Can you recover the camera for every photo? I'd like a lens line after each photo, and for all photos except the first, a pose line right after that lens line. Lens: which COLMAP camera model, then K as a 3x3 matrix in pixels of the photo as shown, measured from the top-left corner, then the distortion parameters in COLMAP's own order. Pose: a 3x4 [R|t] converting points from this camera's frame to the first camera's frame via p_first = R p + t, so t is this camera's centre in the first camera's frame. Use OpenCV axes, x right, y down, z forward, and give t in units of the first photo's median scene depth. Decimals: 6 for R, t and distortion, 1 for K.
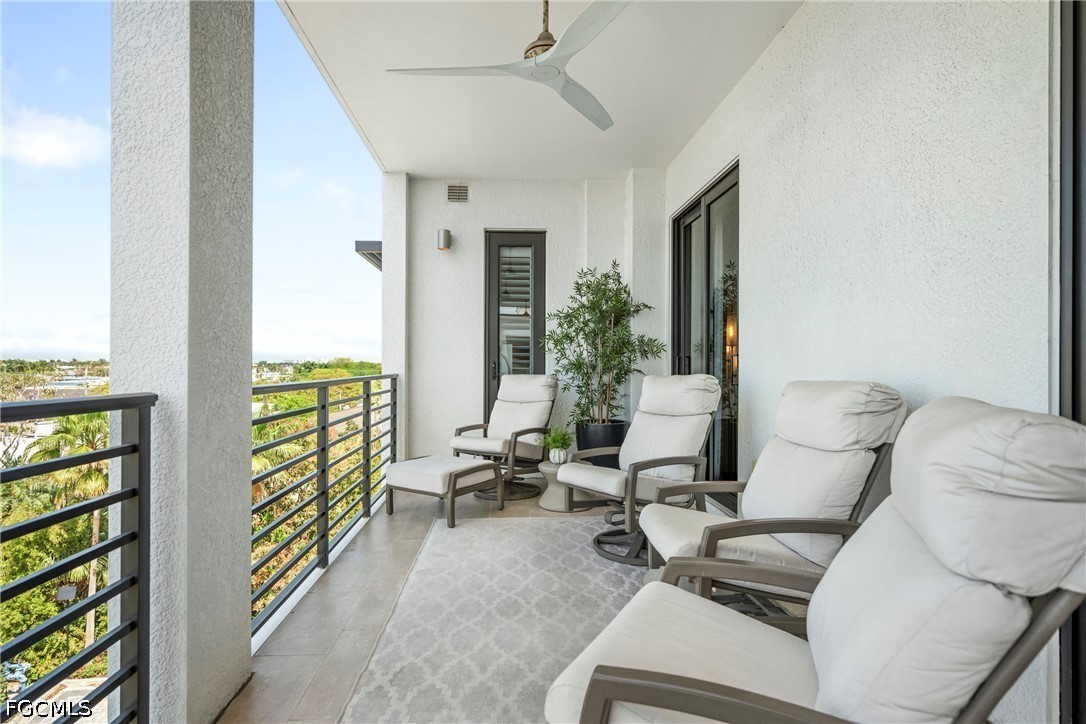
lens RADIAL K [[504.7, 0, 535.1], [0, 504.7, 365.8], [0, 0, 1]] dist [0.002238, 0.000234]
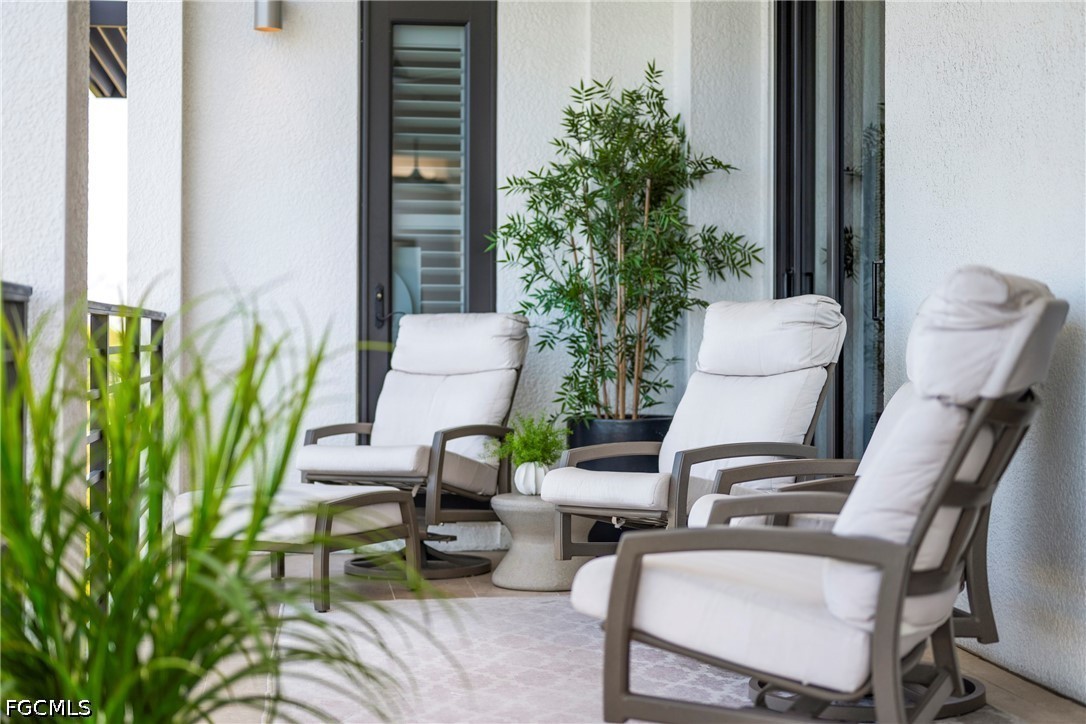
lens RADIAL K [[1640.9, 0, 544.4], [0, 1640.9, 361.4], [0, 0, 1]] dist [0.011935, 0.000000]
pose [[0.996213, -0.001577, 0.086928, -0.068974], [0.000694, 0.999948, 0.010183, 0.046427], [-0.086940, -0.010084, 0.996163, -0.475397]]
